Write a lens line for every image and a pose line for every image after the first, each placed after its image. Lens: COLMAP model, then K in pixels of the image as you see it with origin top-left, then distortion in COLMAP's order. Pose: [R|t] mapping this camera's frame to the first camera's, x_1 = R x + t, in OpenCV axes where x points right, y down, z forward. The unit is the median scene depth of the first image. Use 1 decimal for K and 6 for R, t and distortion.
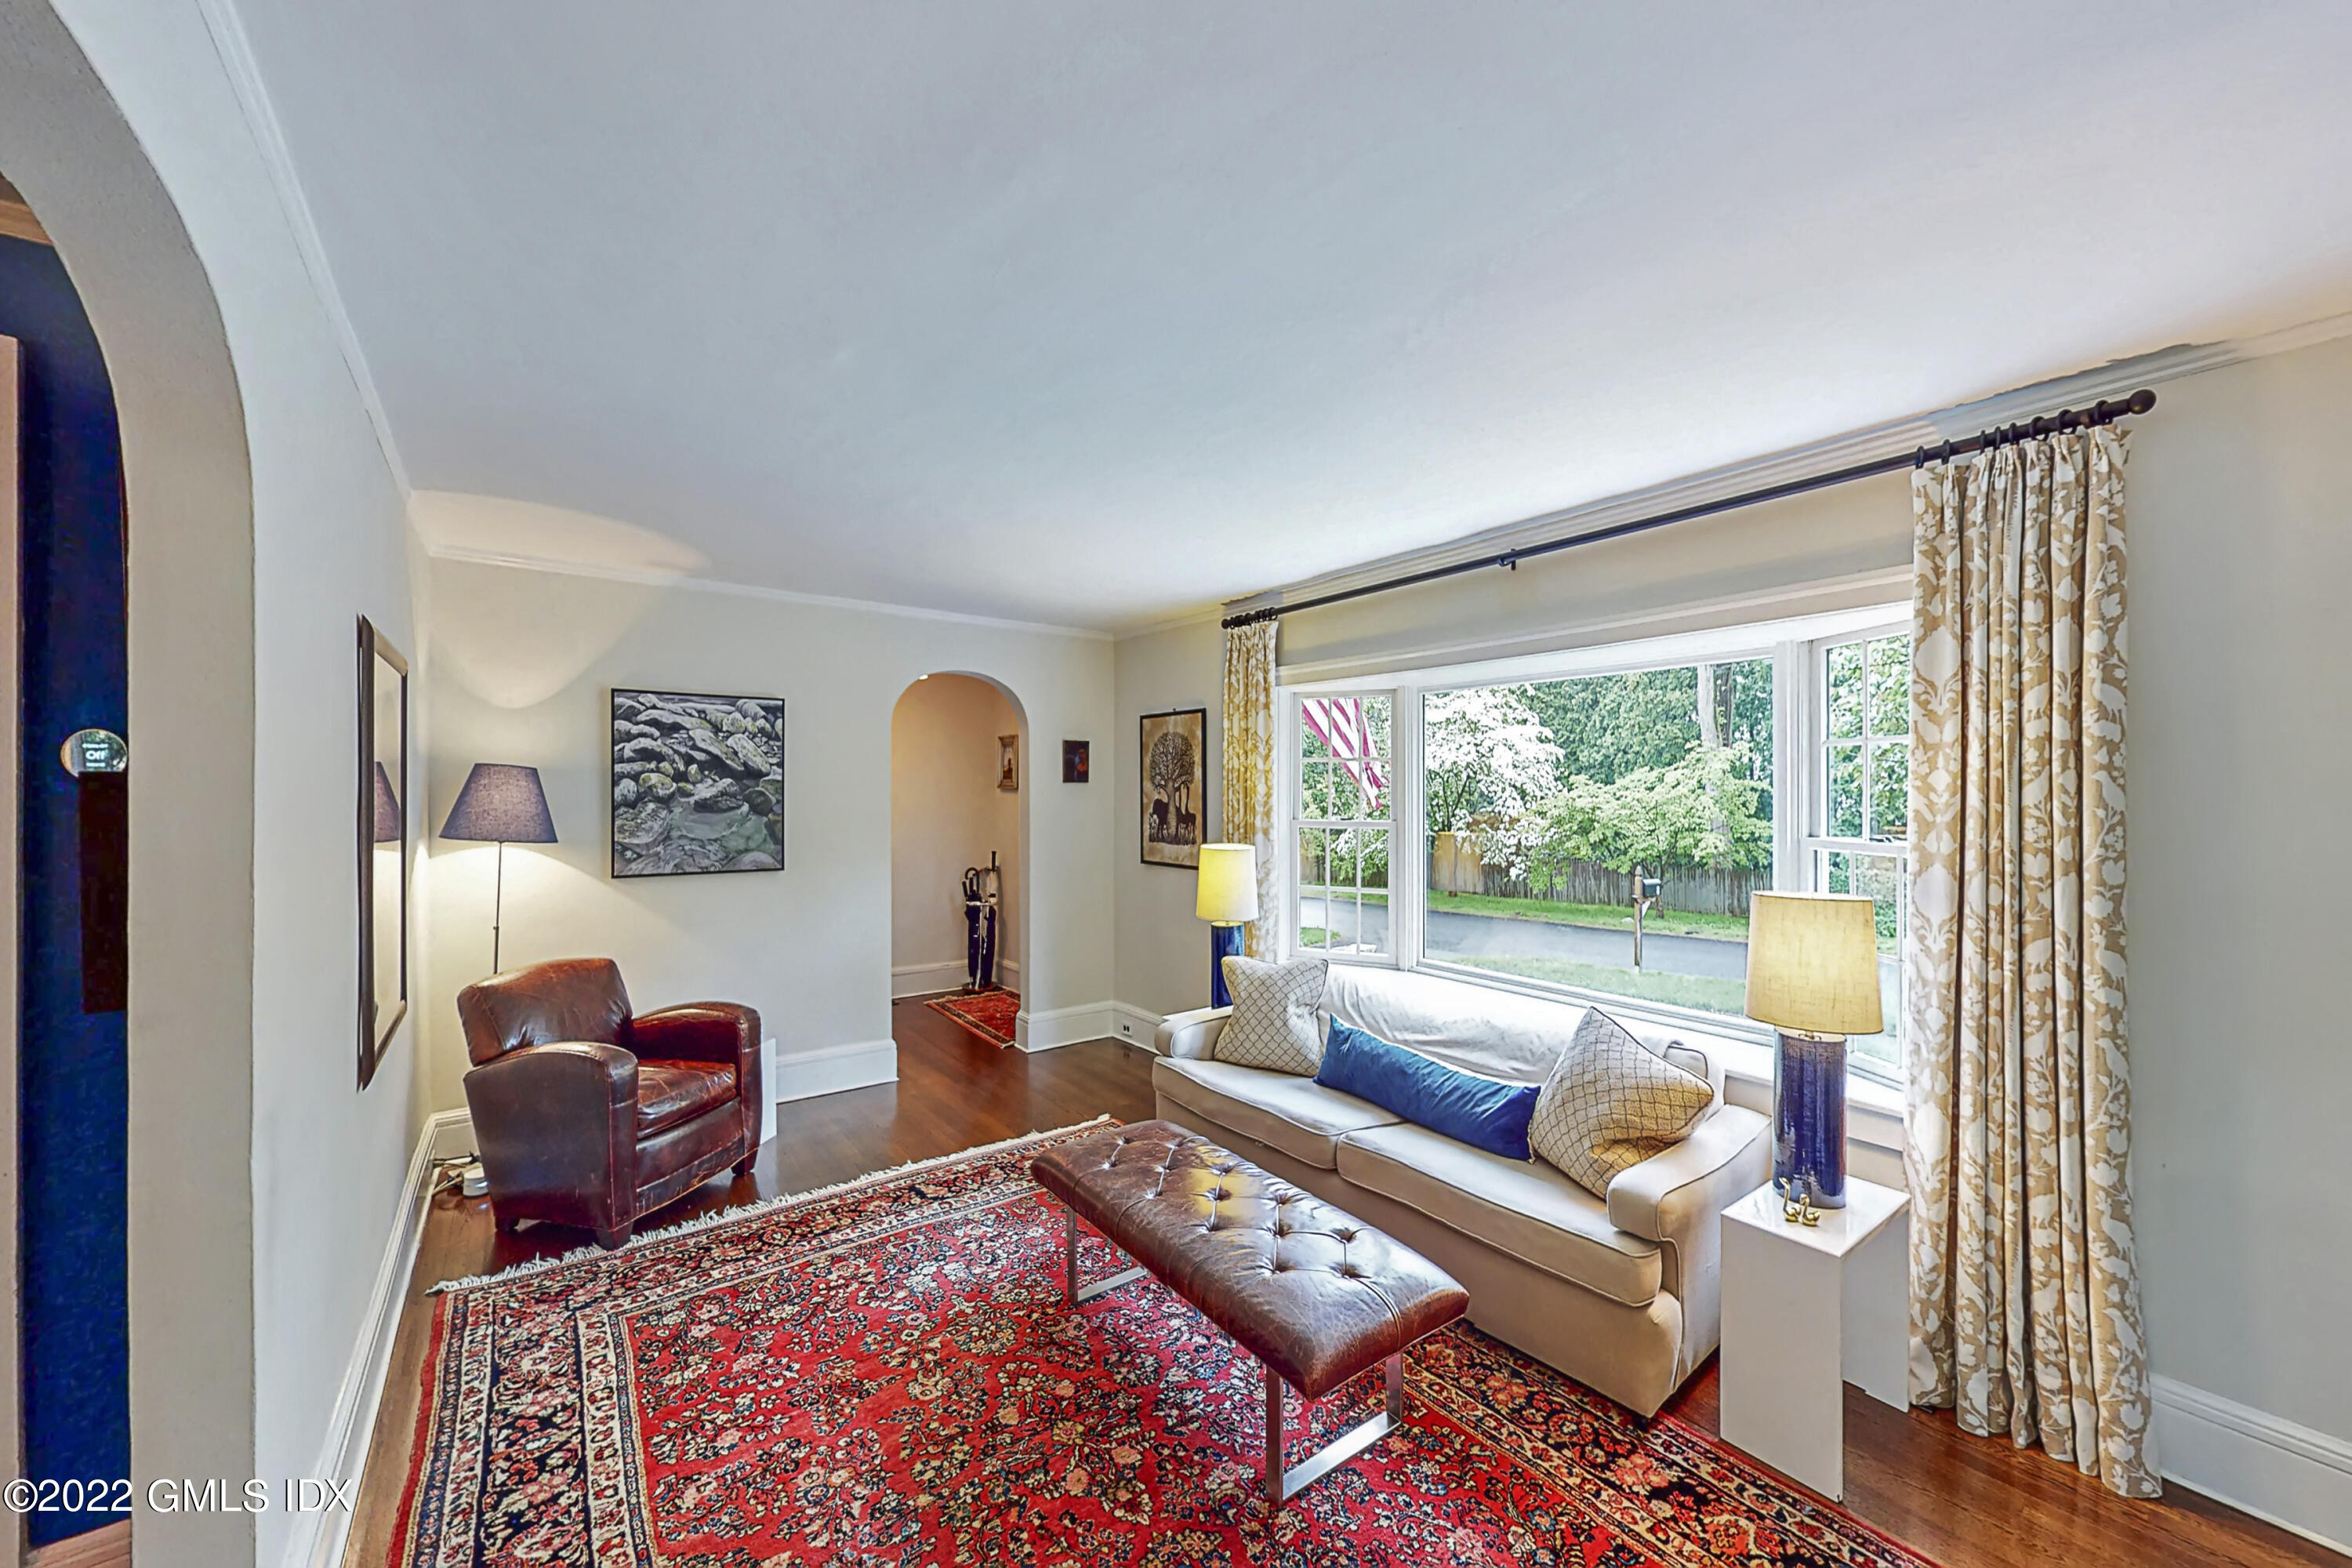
lens RADIAL K [[853.3, 0, 1176.2], [0, 853.3, 790.3], [0, 0, 1]] dist [-0.000825, -0.000166]
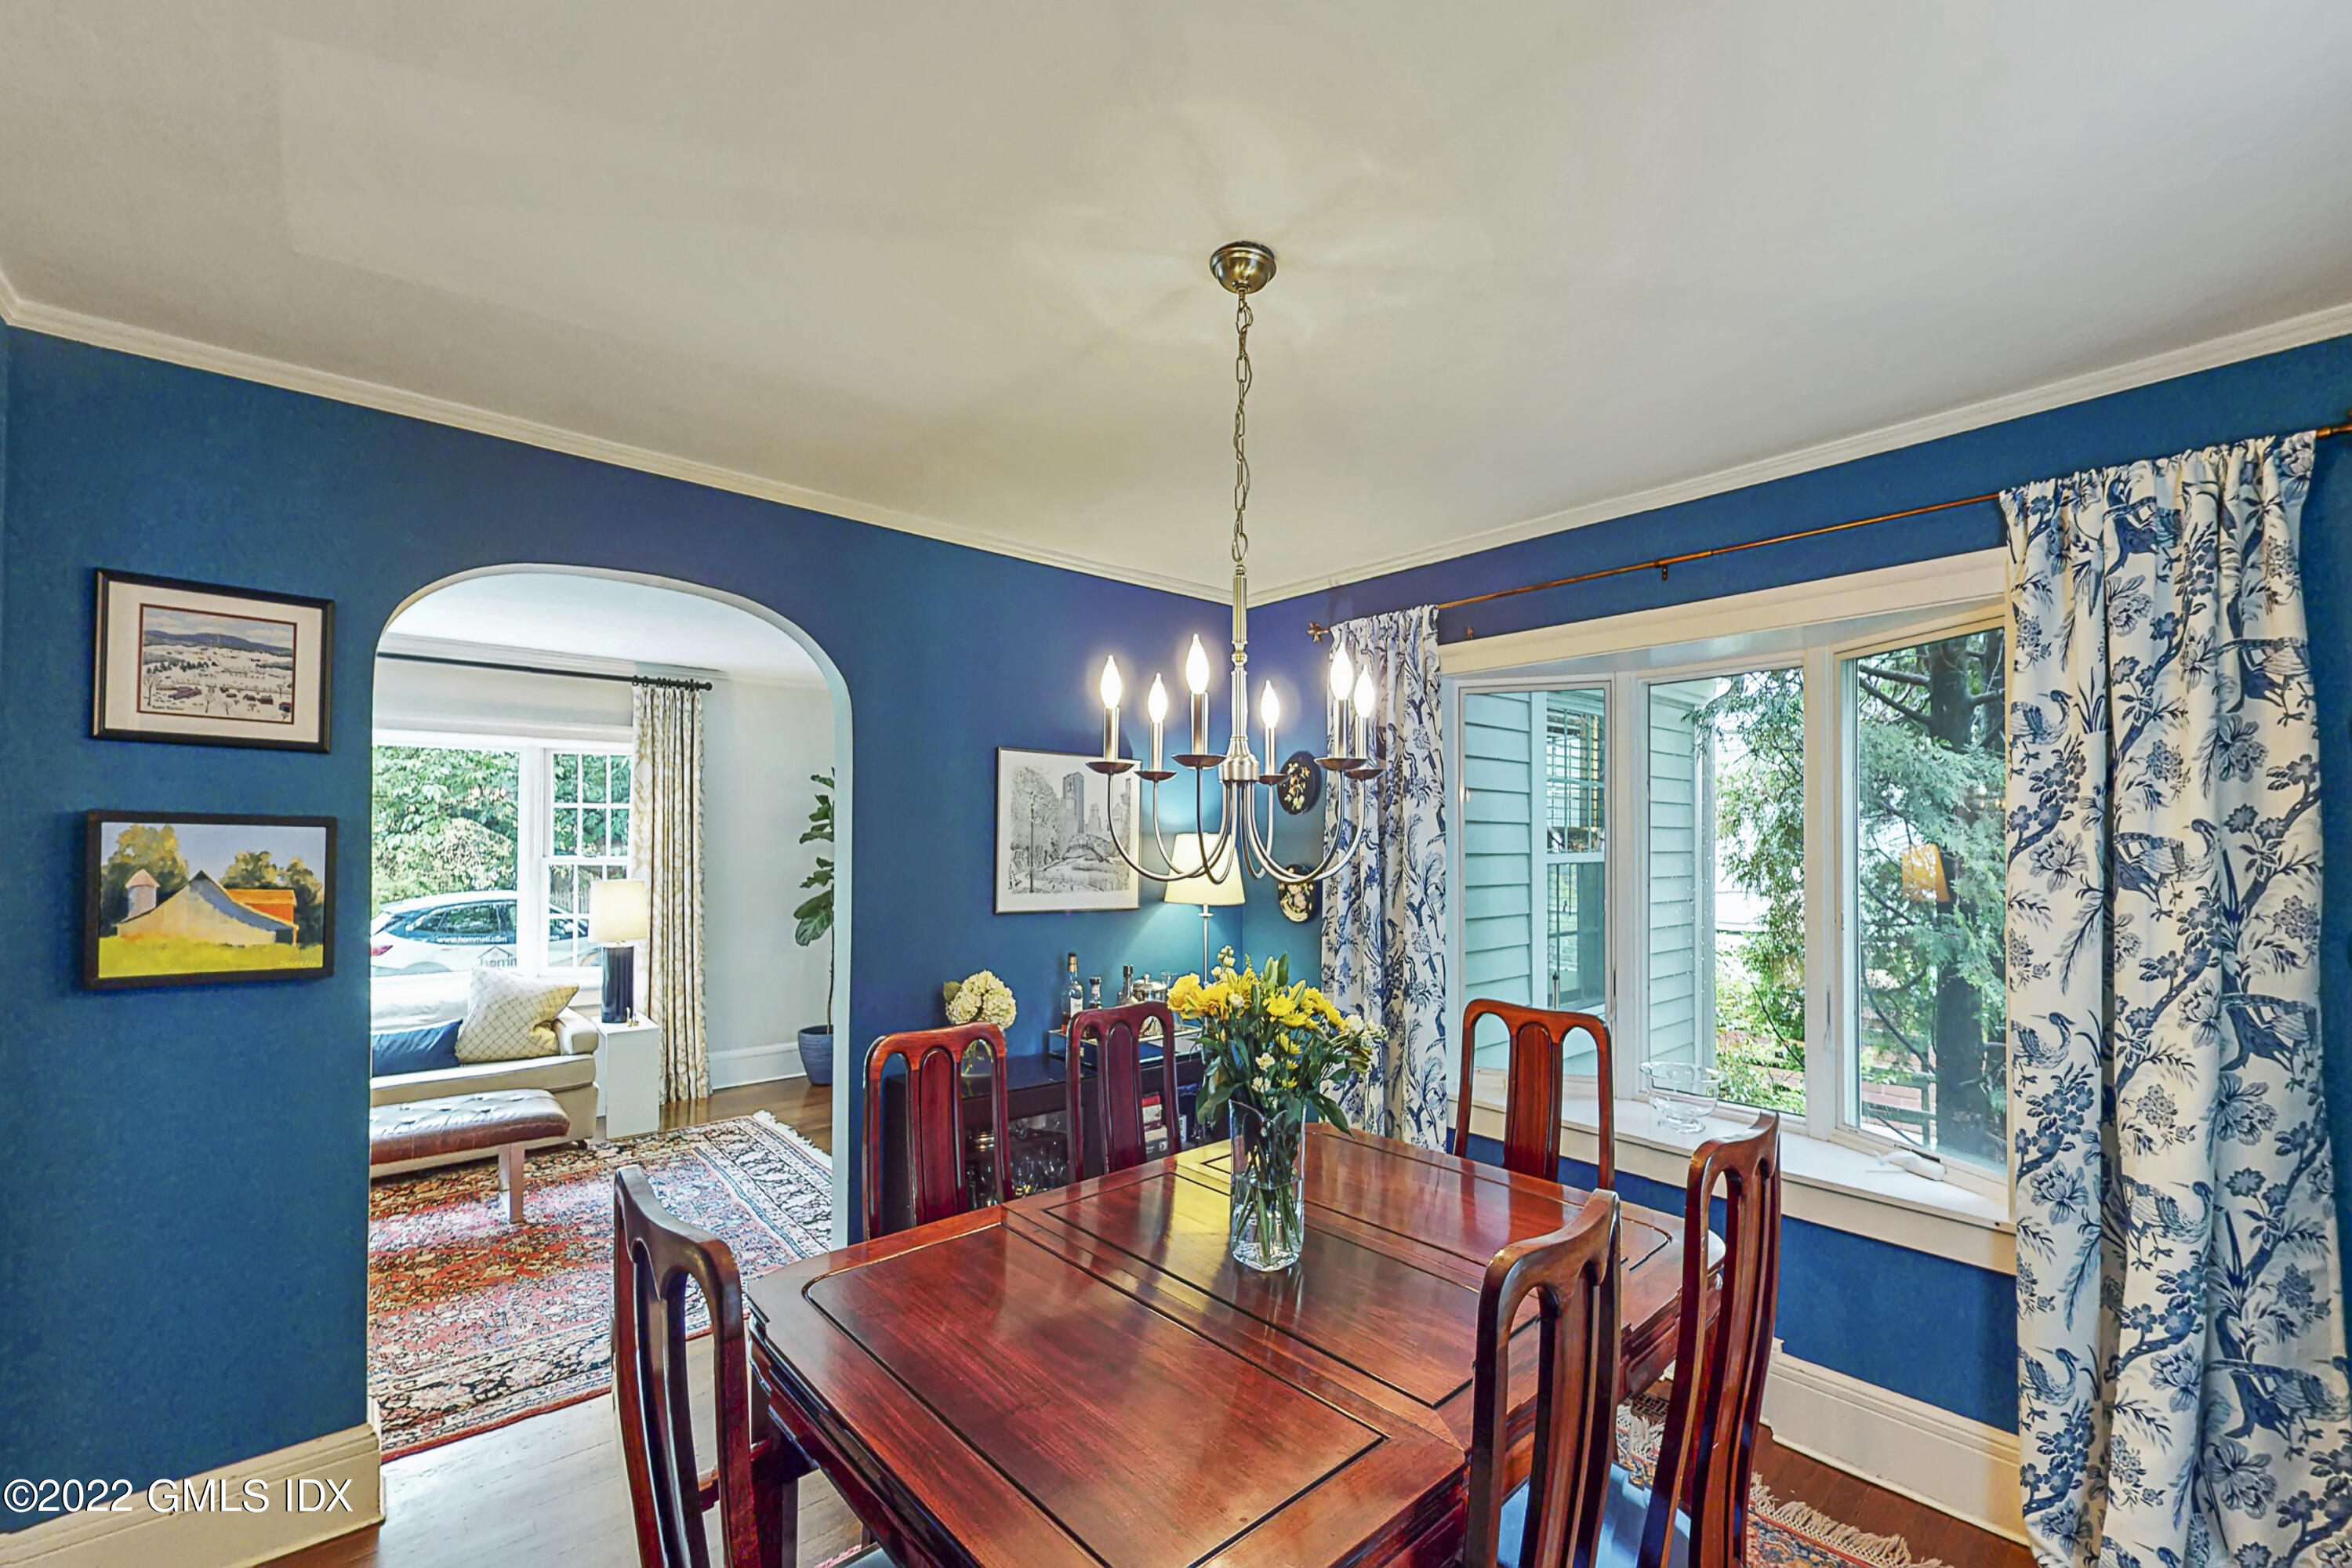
lens RADIAL K [[970.8, 0, 1181.8], [0, 970.8, 846.5], [0, 0, 1]] dist [-0.000151, -0.000102]
pose [[-0.085358, -0.004653, 0.996339, -1.908594], [-0.002854, 0.999986, 0.004425, 0.024734], [-0.996346, -0.002466, -0.085370, -0.208115]]
